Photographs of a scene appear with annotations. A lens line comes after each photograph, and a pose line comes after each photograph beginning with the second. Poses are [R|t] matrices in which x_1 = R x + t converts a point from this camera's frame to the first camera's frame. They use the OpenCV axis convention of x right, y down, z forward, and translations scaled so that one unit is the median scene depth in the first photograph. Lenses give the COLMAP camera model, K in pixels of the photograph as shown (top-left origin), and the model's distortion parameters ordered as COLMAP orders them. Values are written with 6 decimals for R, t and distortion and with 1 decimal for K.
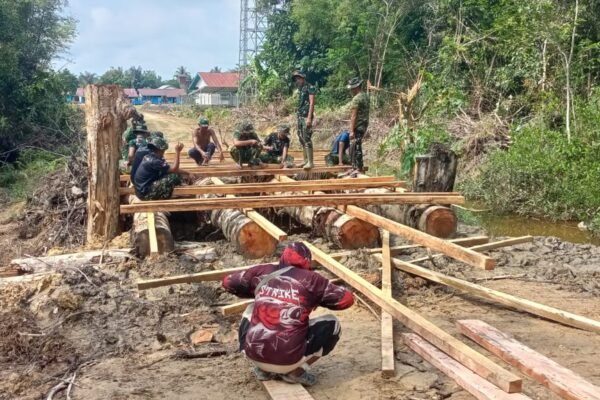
lens RADIAL K [[651.8, 0, 301.3], [0, 651.8, 191.4], [0, 0, 1]] dist [0.034584, -0.013477]
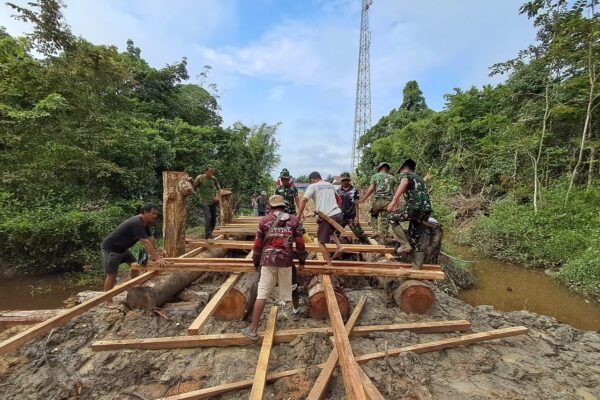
lens RADIAL K [[268.2, 0, 288.4], [0, 268.2, 217.6], [0, 0, 1]] dist [-0.002925, -0.000567]
pose [[0.944617, 0.037237, -0.326056, 0.046065], [-0.046813, 0.998671, -0.021571, -0.017962], [0.324819, 0.035640, 0.945104, 0.158186]]
